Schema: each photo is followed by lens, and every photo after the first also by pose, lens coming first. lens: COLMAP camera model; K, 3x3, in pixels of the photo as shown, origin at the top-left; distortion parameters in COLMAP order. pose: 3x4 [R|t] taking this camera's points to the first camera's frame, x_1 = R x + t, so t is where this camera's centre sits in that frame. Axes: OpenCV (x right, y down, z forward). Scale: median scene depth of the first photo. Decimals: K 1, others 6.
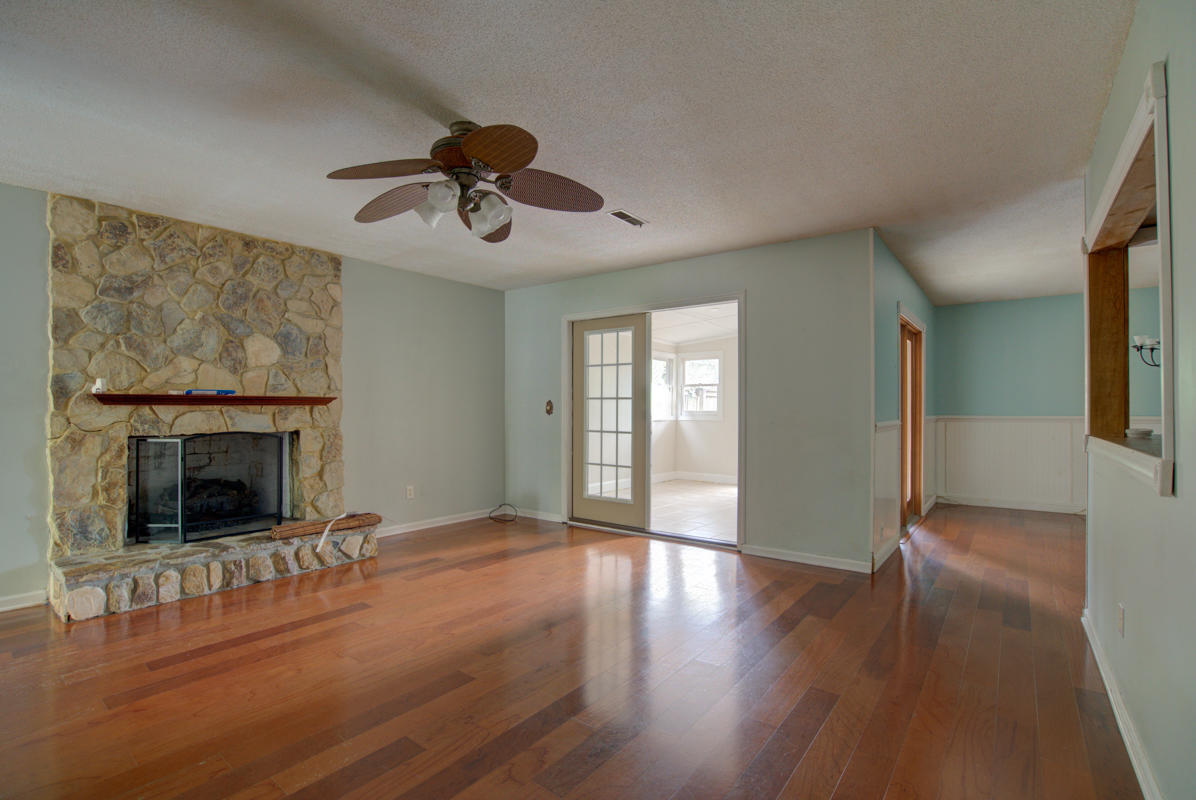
lens RADIAL K [[555.6, 0, 592.8], [0, 555.6, 406.9], [0, 0, 1]] dist [-0.014276, 0.000972]
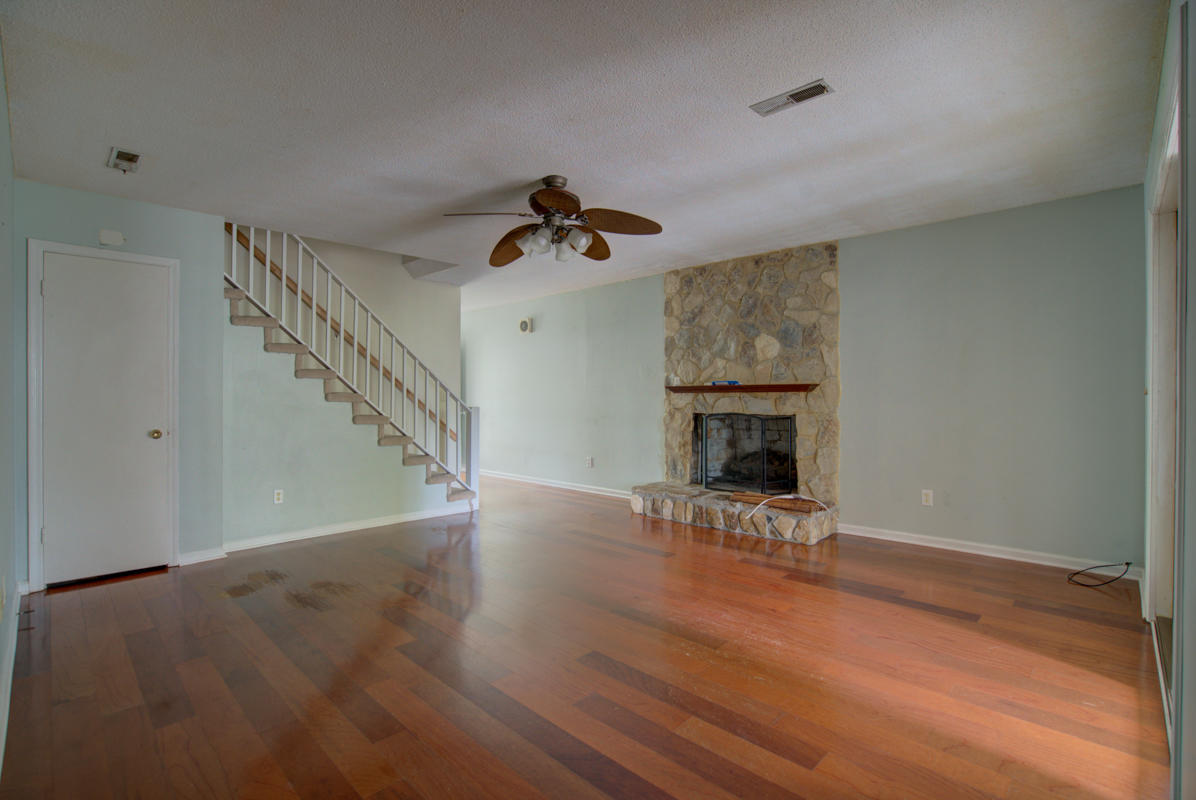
lens RADIAL K [[555.6, 0, 594.6], [0, 555.6, 397.6], [0, 0, 1]] dist [-0.014276, 0.000972]
pose [[-0.078174, 0.000013, -0.996940, 0.661630], [0.002716, 0.999996, -0.000200, 0.008278], [0.996936, -0.002723, -0.078173, 0.752901]]
